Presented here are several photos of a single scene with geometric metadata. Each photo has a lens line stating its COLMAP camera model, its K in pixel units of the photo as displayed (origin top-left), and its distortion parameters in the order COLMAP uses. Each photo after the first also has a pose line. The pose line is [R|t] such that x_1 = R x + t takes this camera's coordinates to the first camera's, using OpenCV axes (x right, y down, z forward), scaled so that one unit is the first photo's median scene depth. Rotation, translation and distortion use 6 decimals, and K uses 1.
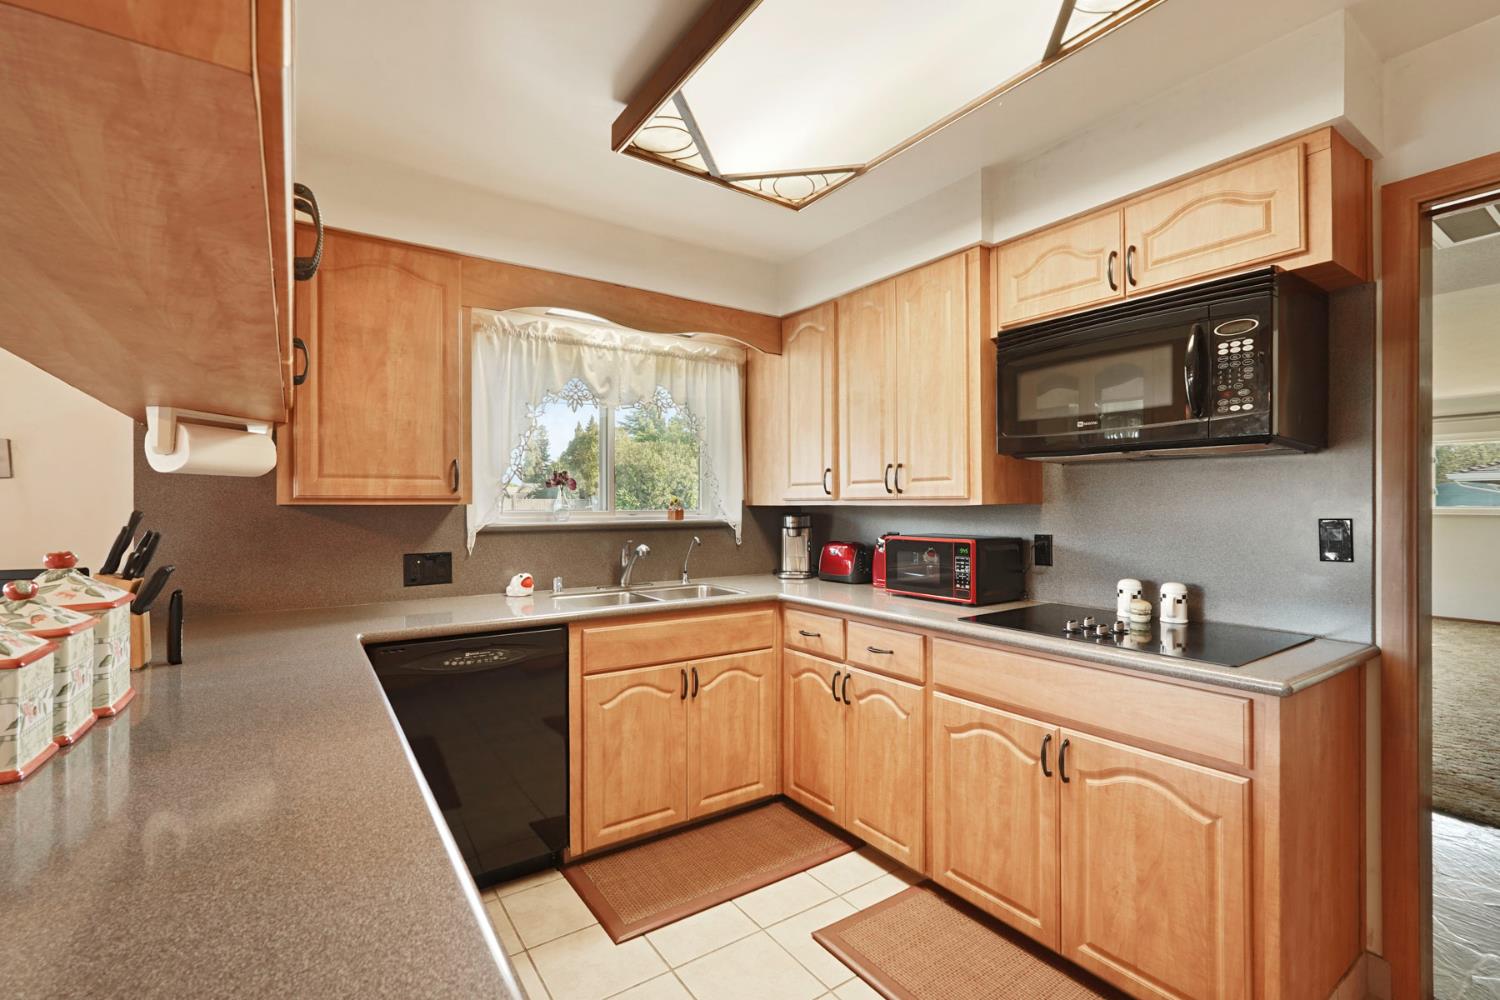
lens RADIAL K [[674.2, 0, 755.5], [0, 674.2, 503.0], [0, 0, 1]] dist [-0.021231, 0.014253]
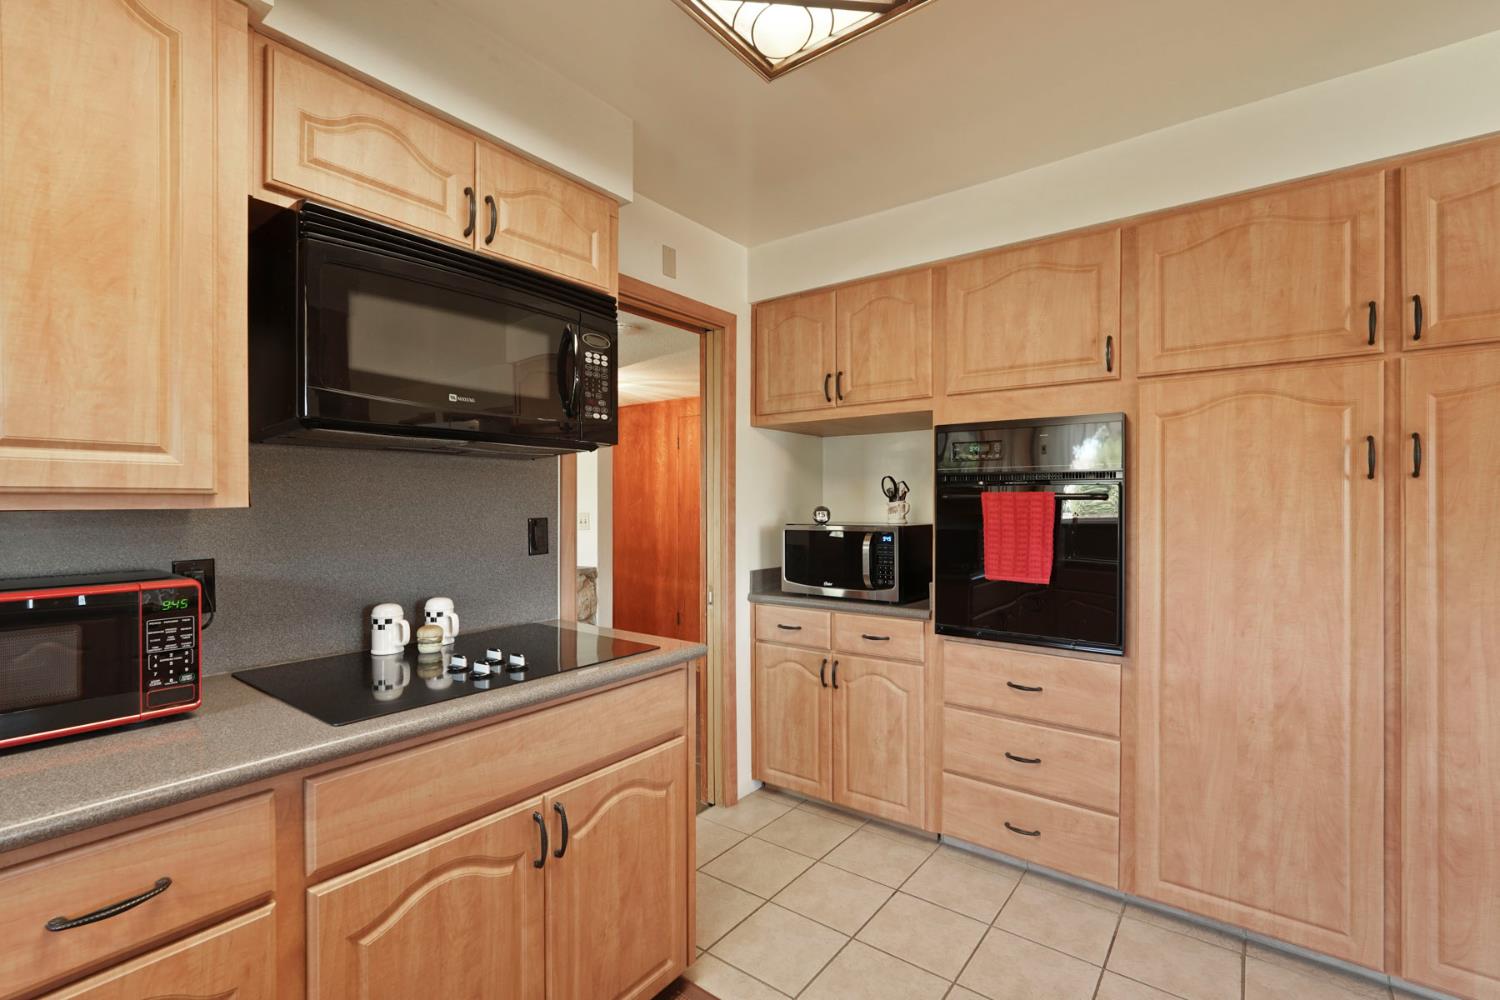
lens RADIAL K [[655.7, 0, 755.1], [0, 655.7, 505.2], [0, 0, 1]] dist [-0.013508, 0.000050]
pose [[-0.307833, 0.002508, 0.951437, -0.242085], [0.002096, 0.999996, -0.001958, 0.002659], [-0.951438, 0.001392, -0.307837, 0.722588]]
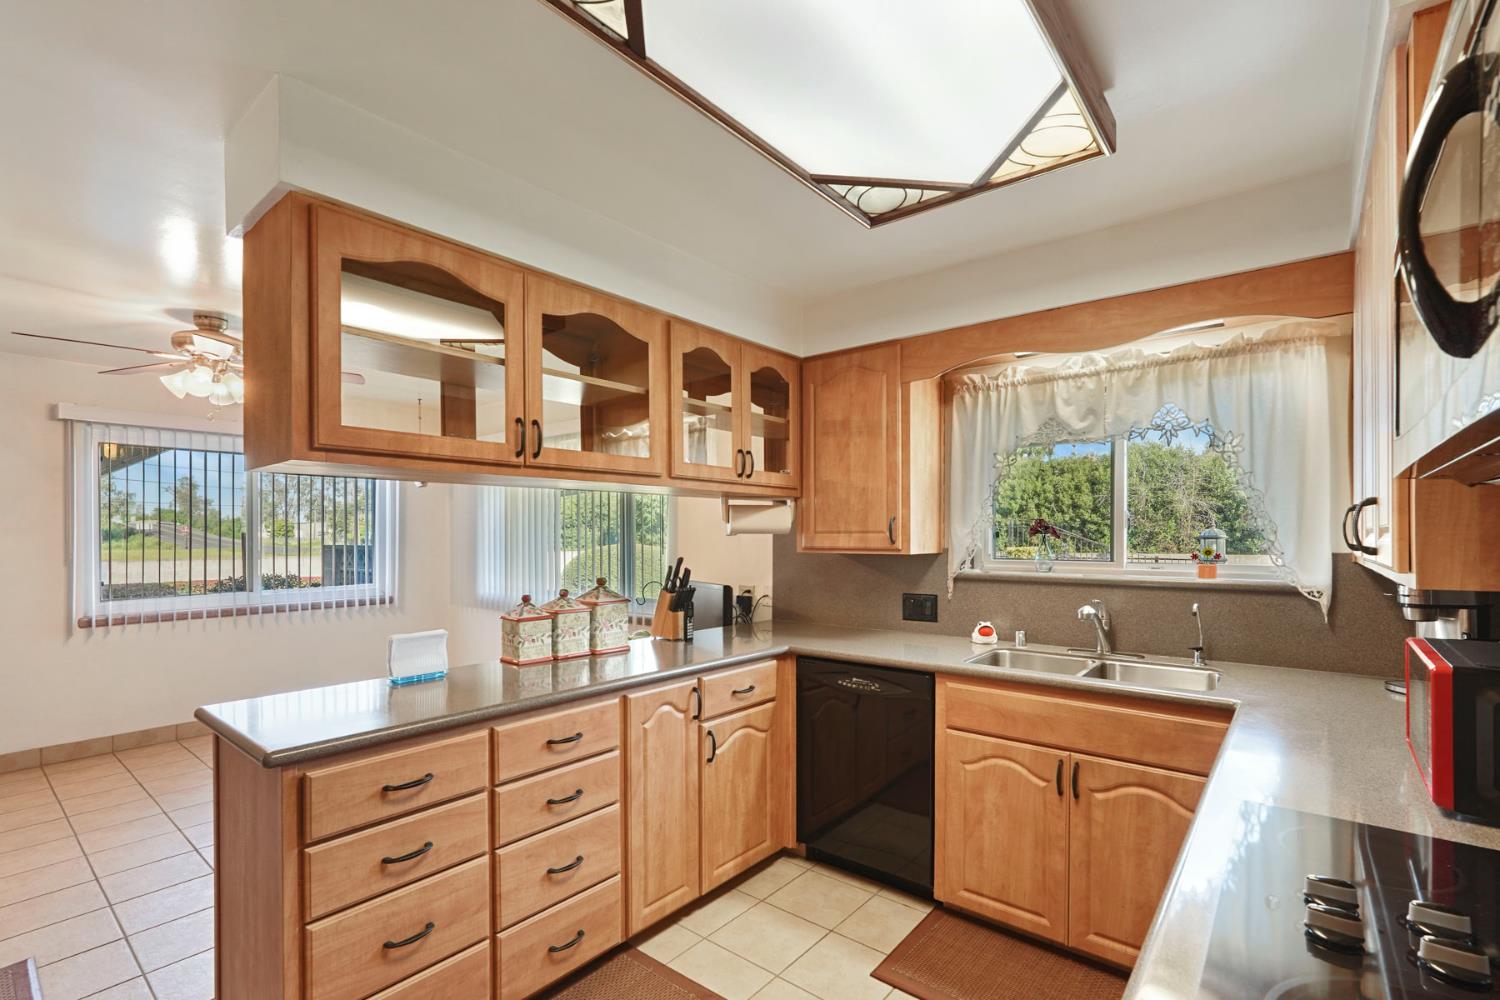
lens RADIAL K [[688.9, 0, 753.4], [0, 688.9, 536.8], [0, 0, 1]] dist [-0.002841, 0.000219]
pose [[0.270097, 0.005081, -0.962820, 0.615433], [0.004572, 0.999968, 0.006559, -0.035743], [0.962822, -0.006174, 0.270066, 0.412297]]
